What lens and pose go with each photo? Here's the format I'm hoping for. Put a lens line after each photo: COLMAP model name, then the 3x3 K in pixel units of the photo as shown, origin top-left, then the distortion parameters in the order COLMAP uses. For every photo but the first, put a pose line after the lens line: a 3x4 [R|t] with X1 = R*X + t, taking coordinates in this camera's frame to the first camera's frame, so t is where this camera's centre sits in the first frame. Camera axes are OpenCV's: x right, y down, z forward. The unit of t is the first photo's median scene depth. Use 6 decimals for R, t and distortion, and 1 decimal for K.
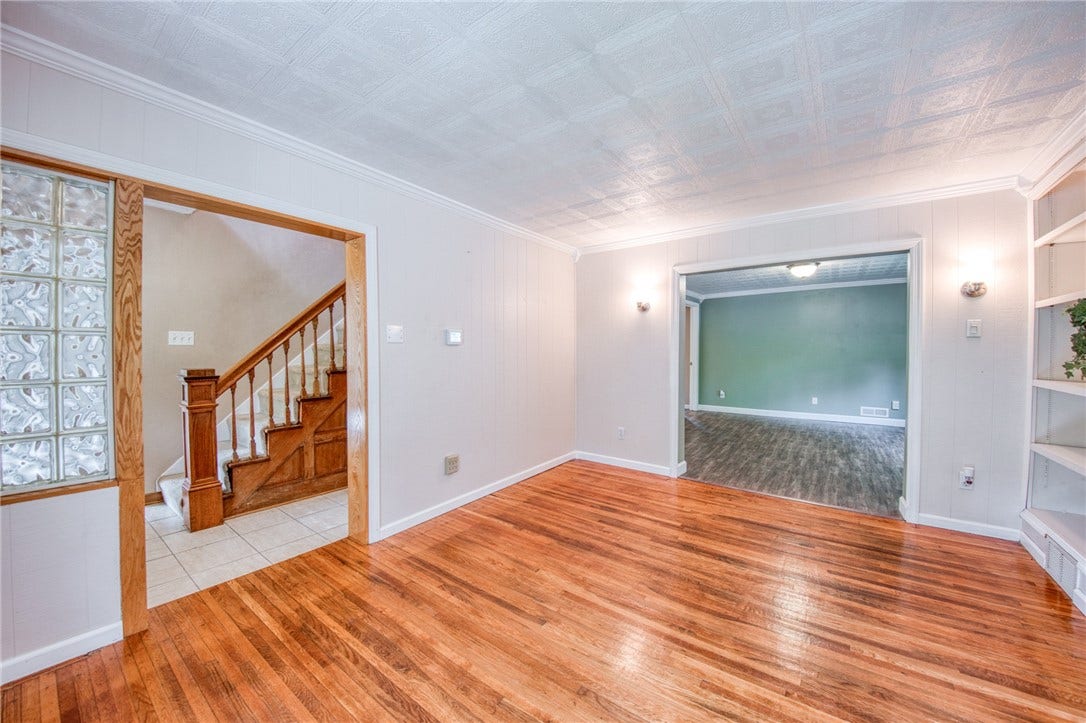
lens RADIAL K [[394.9, 0, 543.0], [0, 394.9, 361.5], [0, 0, 1]] dist [-0.036025, 0.004431]
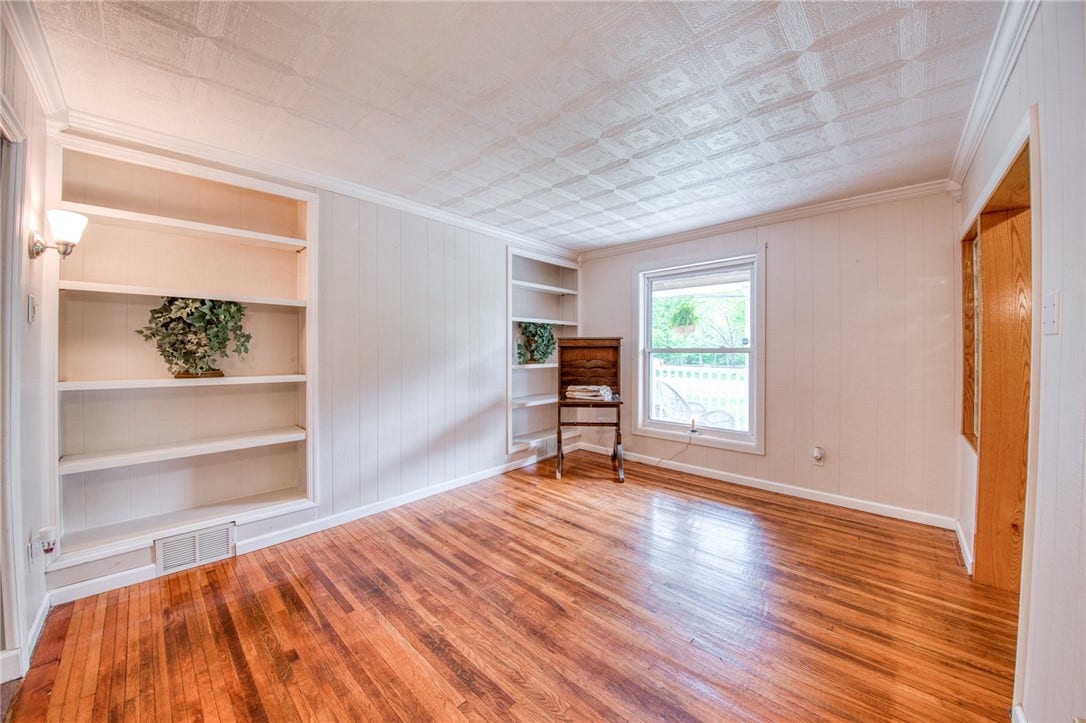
lens RADIAL K [[384.9, 0, 542.0], [0, 384.9, 348.3], [0, 0, 1]] dist [-0.000589, -0.022494]
pose [[-0.993609, -0.002716, 0.112841, 0.239073], [-0.000708, 0.999841, 0.017833, -0.087616], [-0.112872, 0.017639, -0.993453, 2.082572]]
